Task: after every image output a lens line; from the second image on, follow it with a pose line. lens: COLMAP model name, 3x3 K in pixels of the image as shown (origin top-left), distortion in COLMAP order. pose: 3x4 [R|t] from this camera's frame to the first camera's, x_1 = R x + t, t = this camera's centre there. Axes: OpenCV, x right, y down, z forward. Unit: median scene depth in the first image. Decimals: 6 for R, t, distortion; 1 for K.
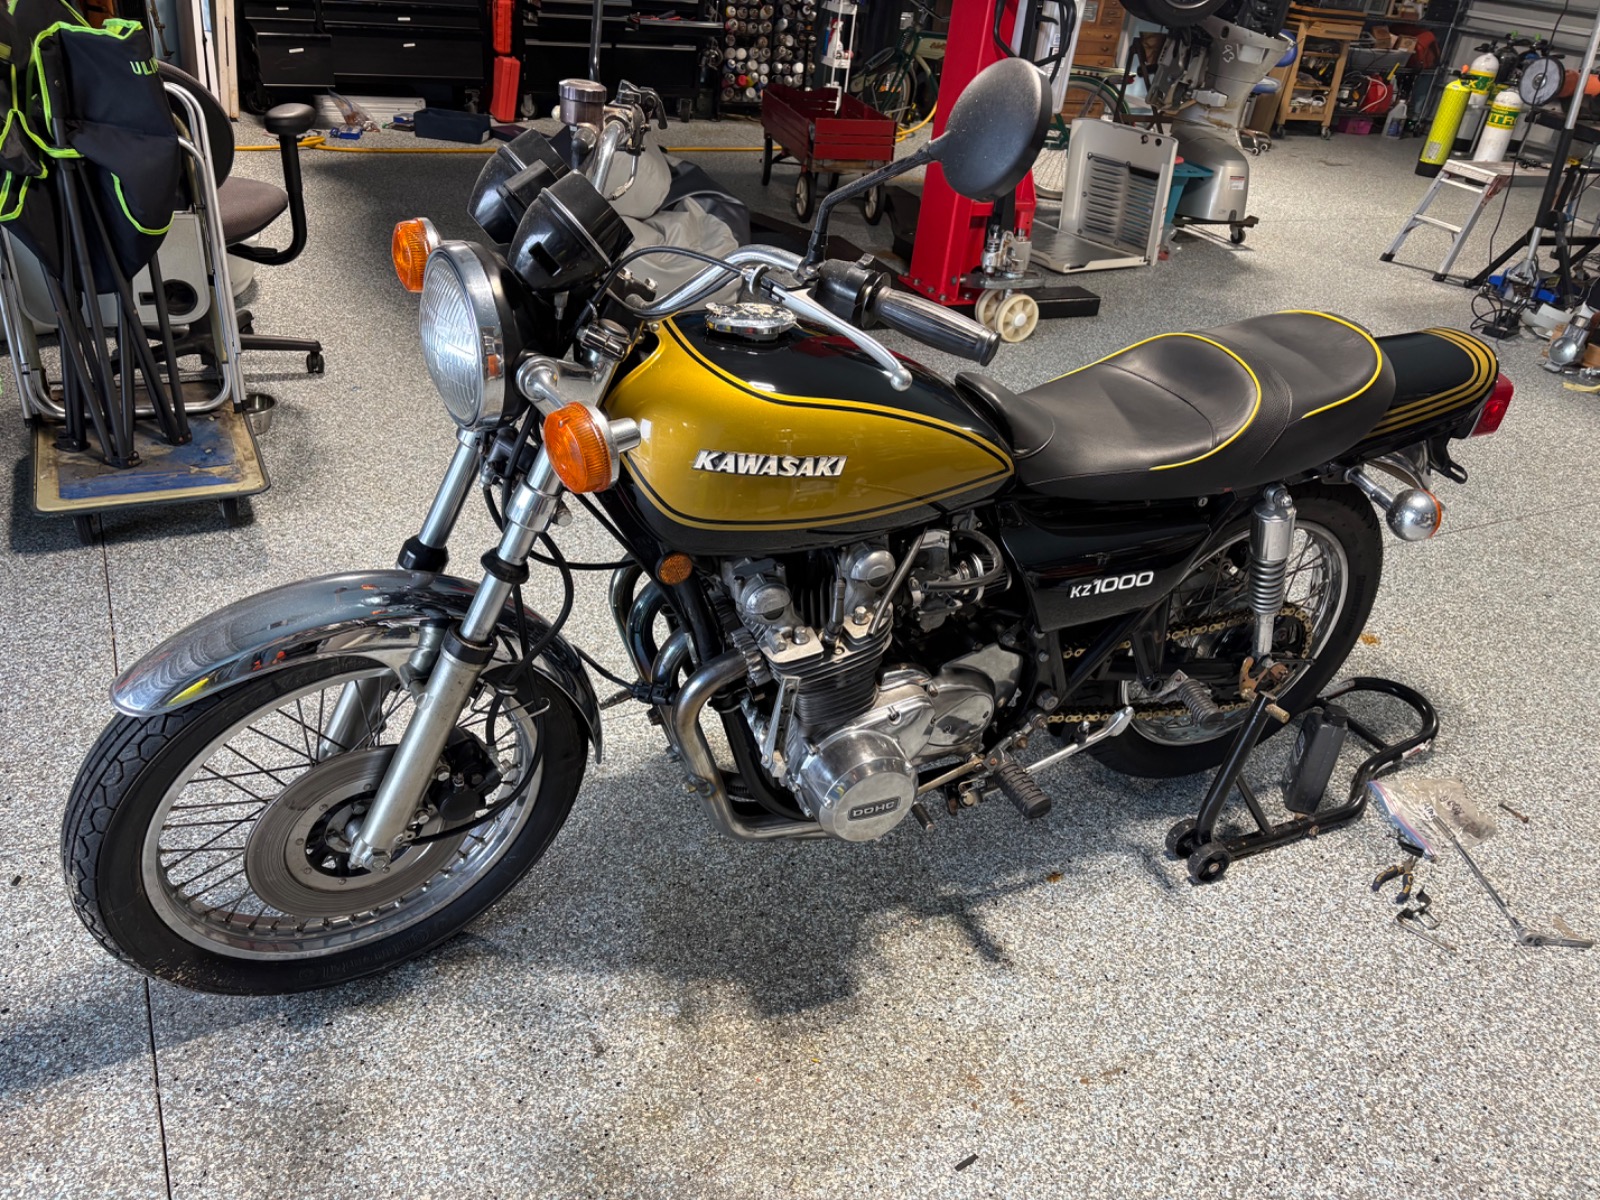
lens RADIAL K [[1213.2, 0, 801.2], [0, 1213.2, 602.9], [0, 0, 1]] dist [0.029378, -0.008823]
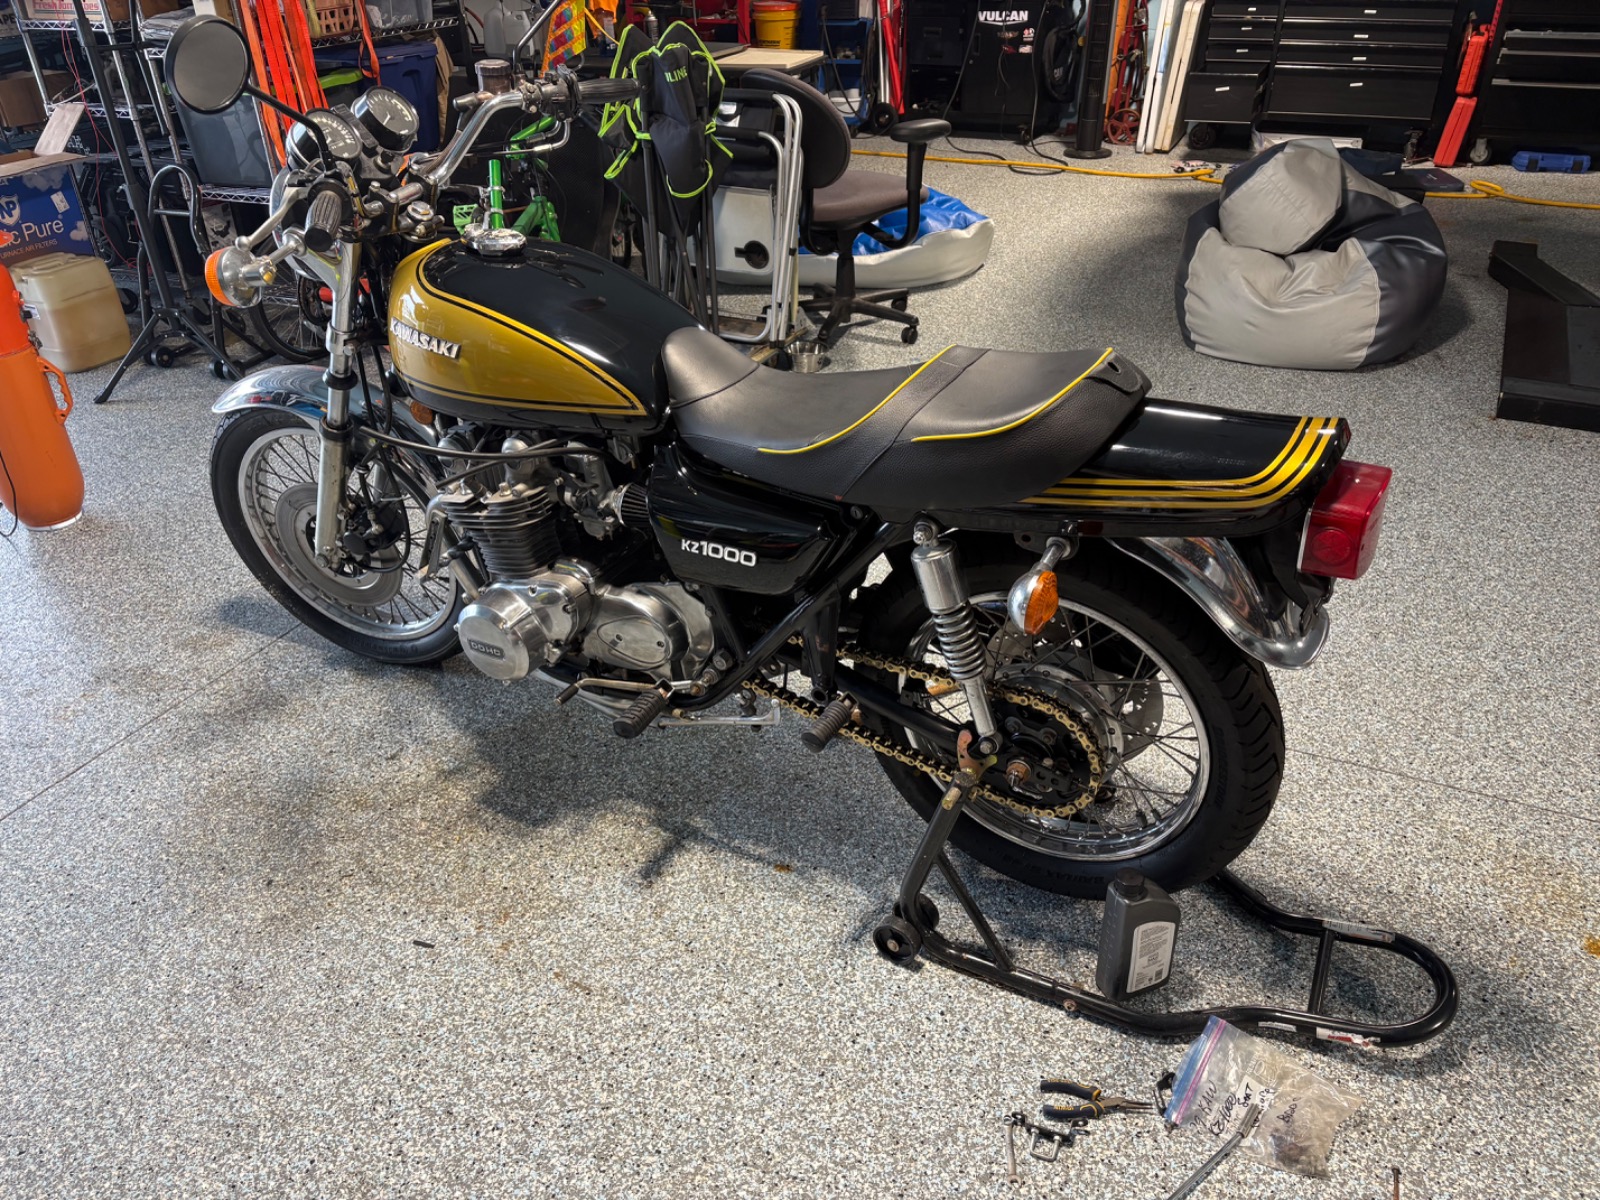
lens RADIAL K [[1213.2, 0, 807.1], [0, 1213.2, 607.8], [0, 0, 1]] dist [0.029378, -0.008823]
pose [[0.597633, 0.319512, -0.735355, 0.895070], [-0.346799, 0.929943, 0.122212, -0.102187], [0.722887, 0.181983, 0.666571, 0.320158]]
